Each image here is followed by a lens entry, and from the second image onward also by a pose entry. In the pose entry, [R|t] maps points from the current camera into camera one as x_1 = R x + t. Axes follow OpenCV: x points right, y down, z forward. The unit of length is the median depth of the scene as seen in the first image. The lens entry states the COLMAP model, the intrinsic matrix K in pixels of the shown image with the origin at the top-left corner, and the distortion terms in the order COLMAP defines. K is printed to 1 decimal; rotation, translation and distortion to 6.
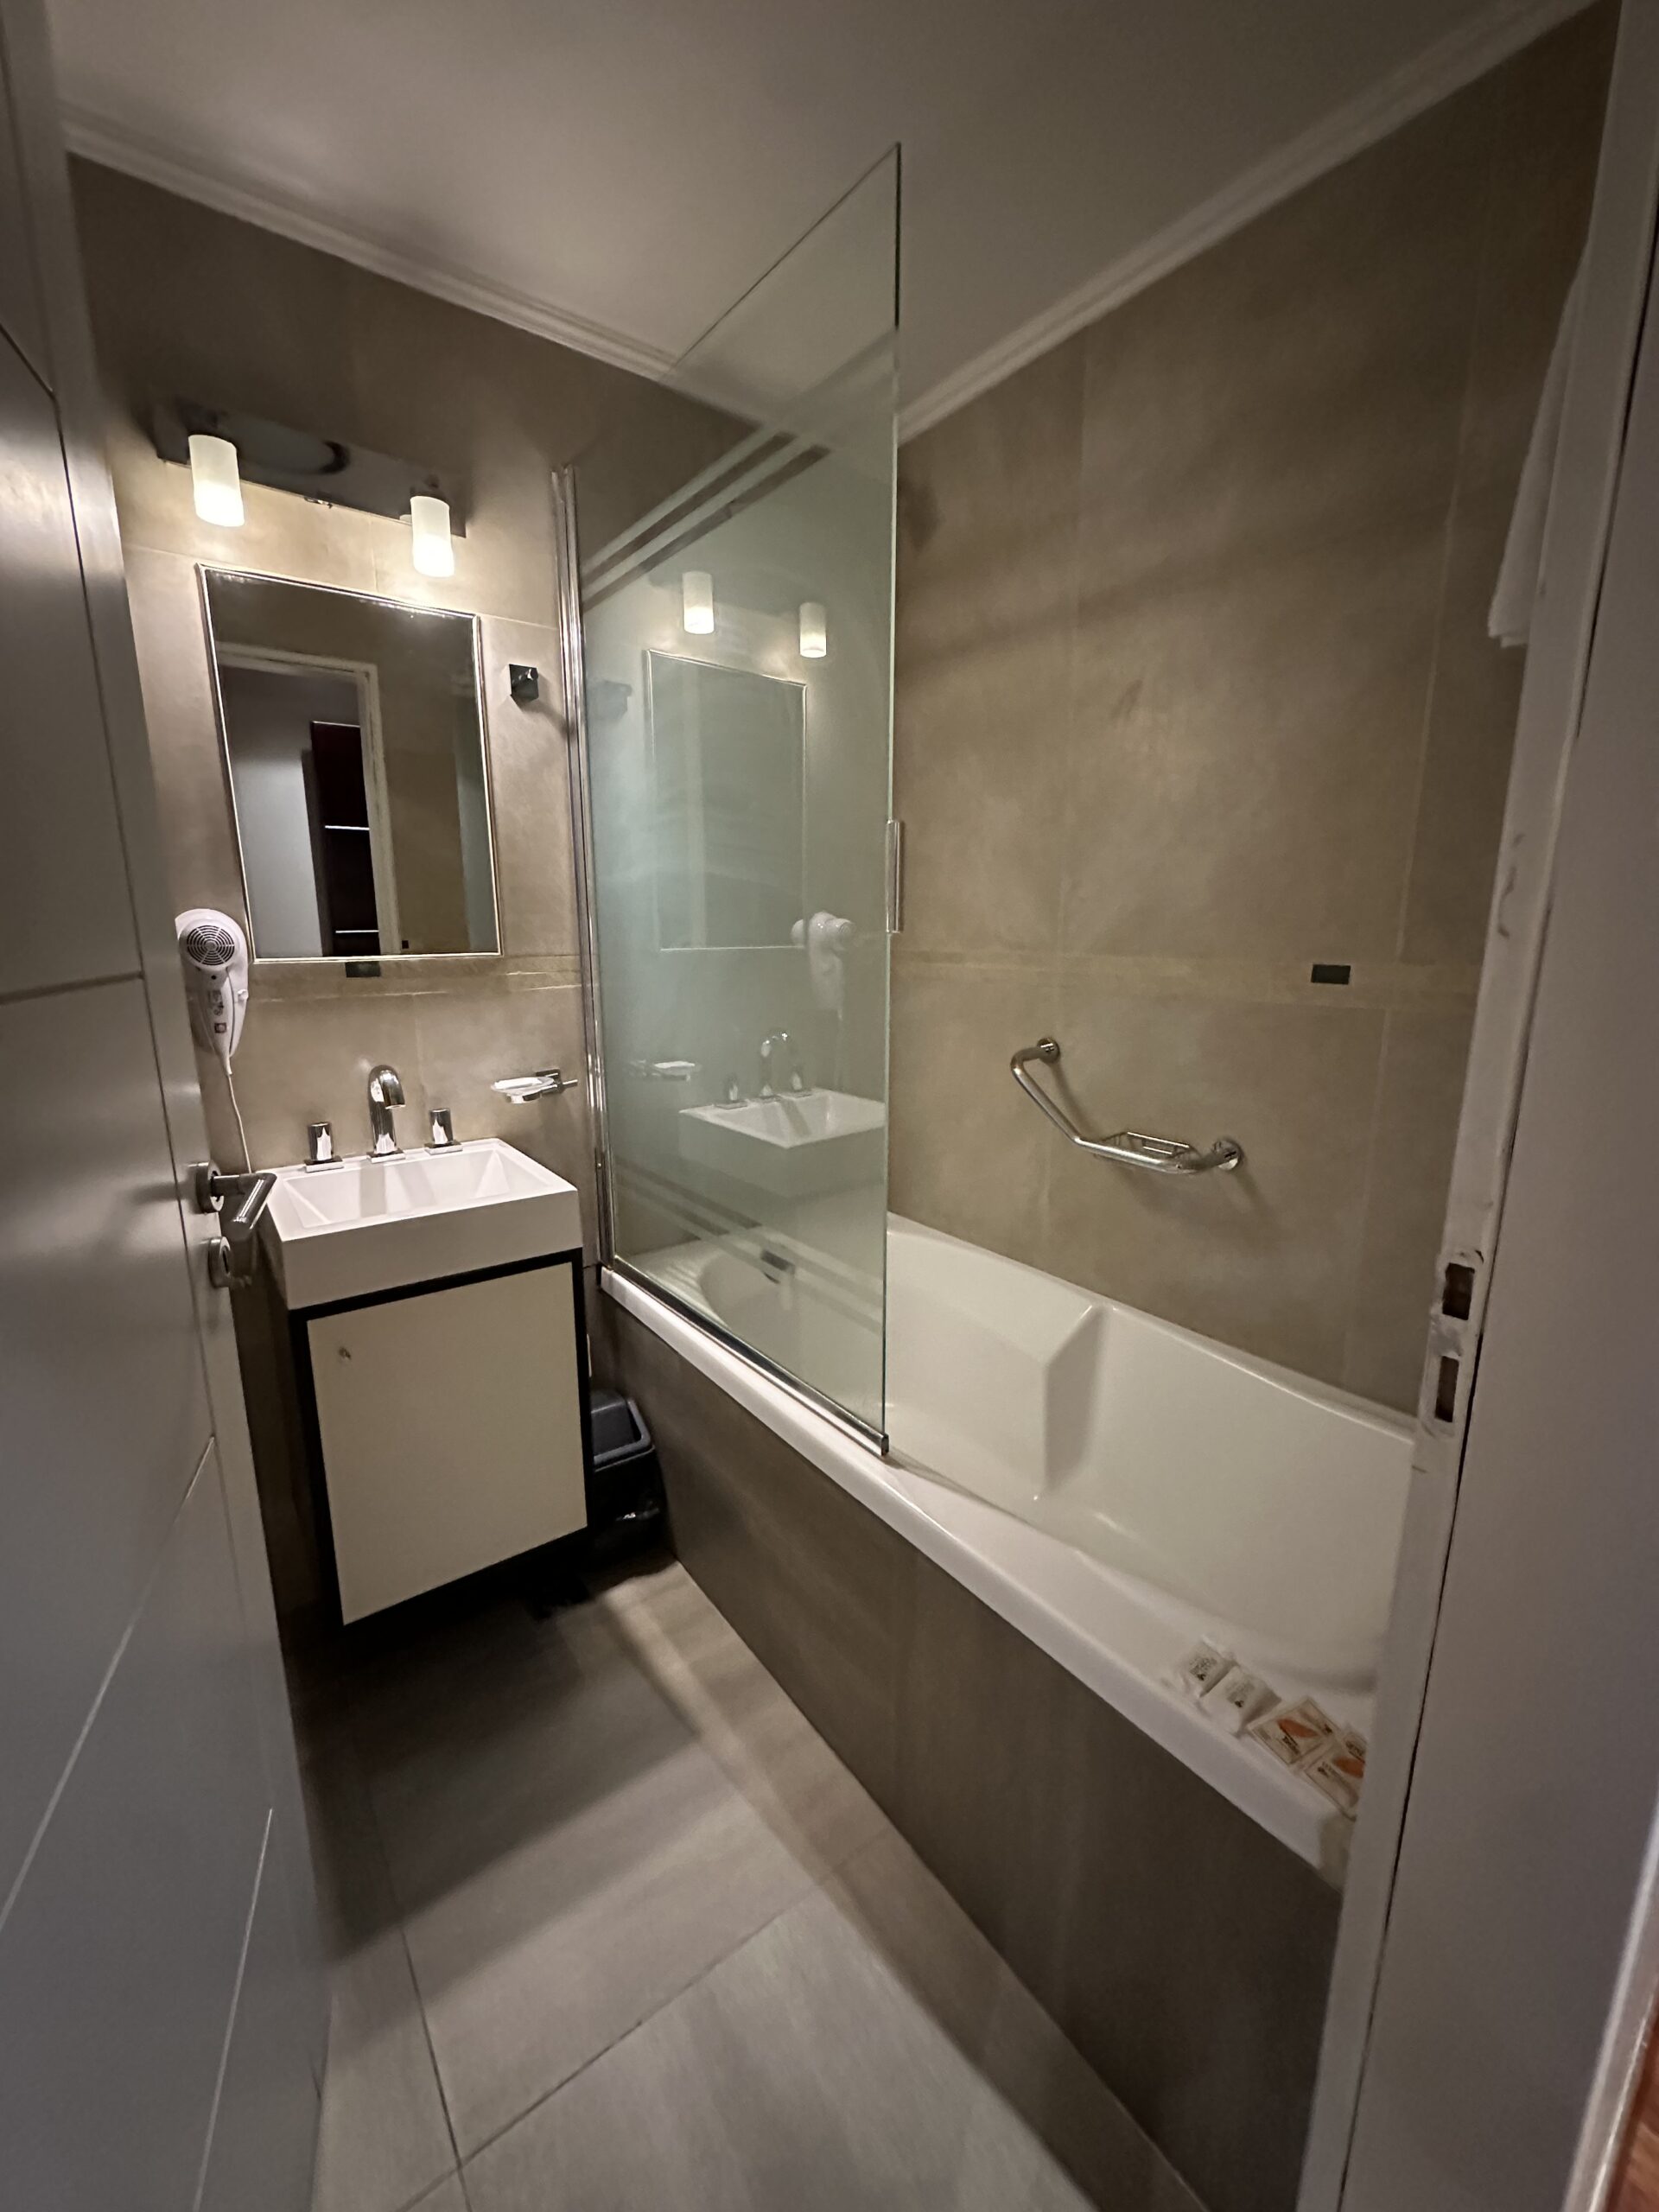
lens RADIAL K [[879.1, 0, 829.5], [0, 879.1, 1106.0], [0, 0, 1]] dist [-0.000916, 0.000092]
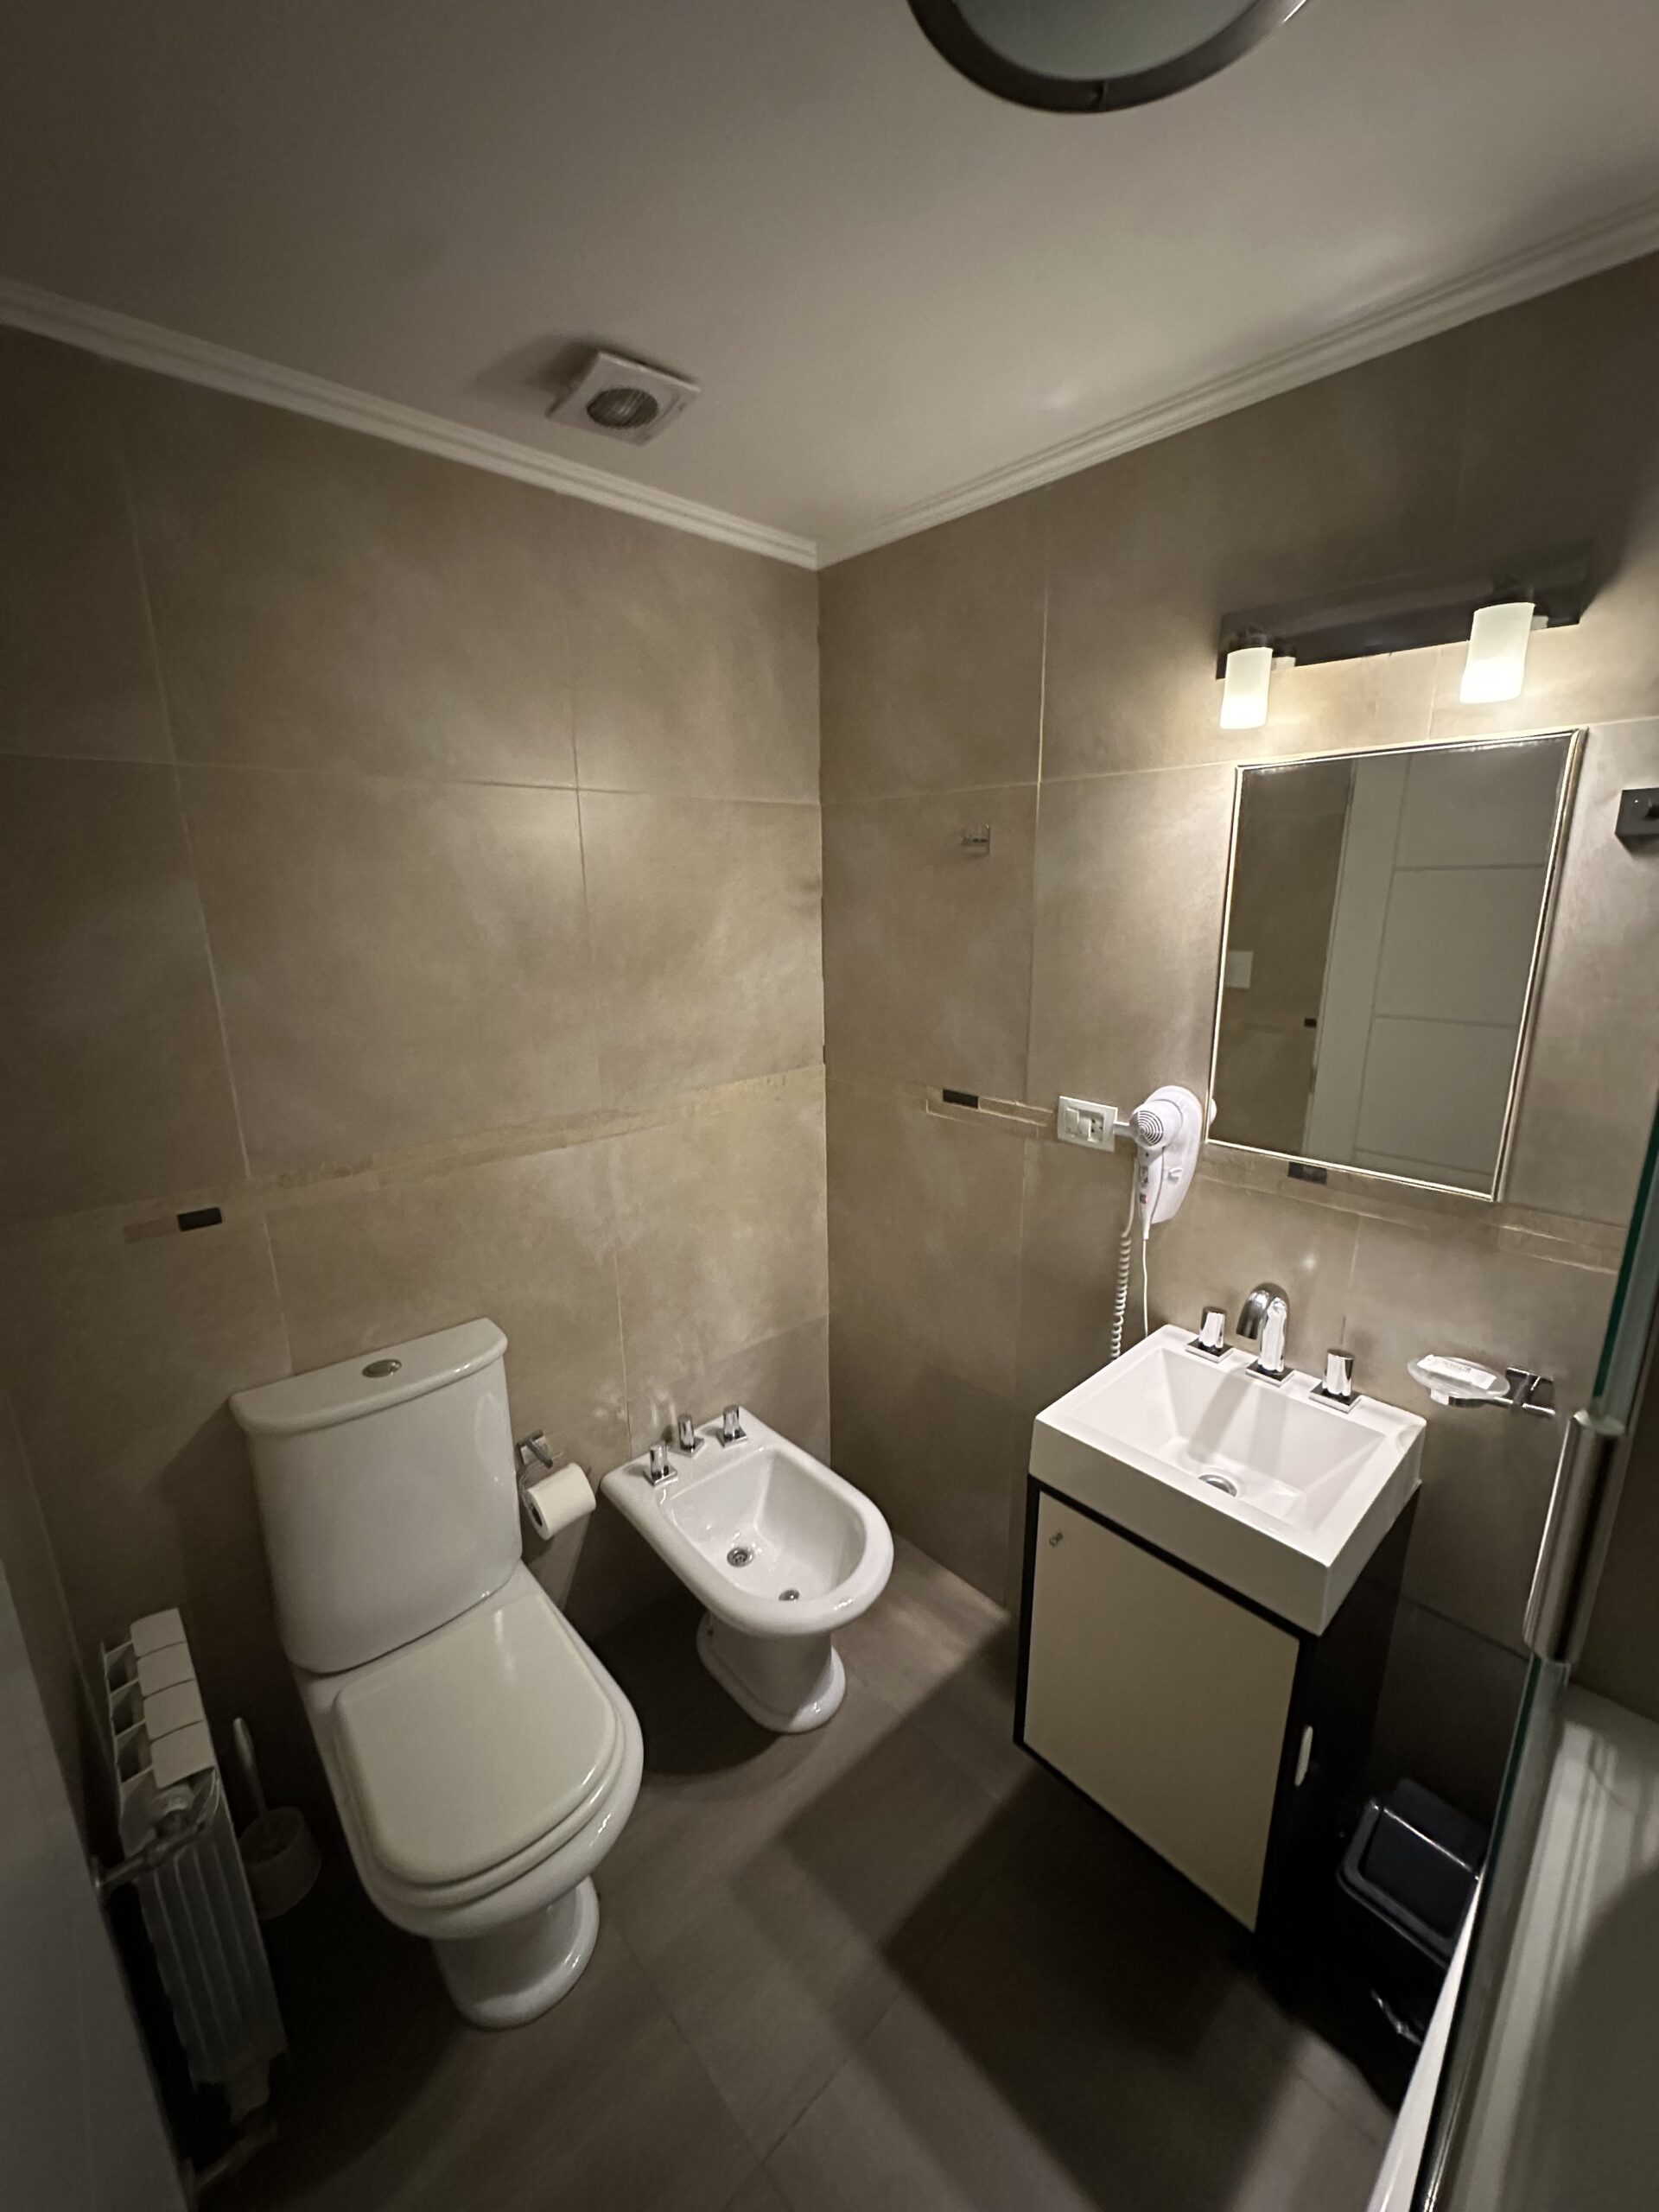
lens RADIAL K [[879.1, 0, 829.5], [0, 879.1, 1106.0], [0, 0, 1]] dist [-0.000916, 0.000092]
pose [[0.104369, 0.248896, -0.962891, 0.261934], [-0.189844, 0.955361, 0.226372, -0.338503], [0.976251, 0.159173, 0.146961, 0.403203]]
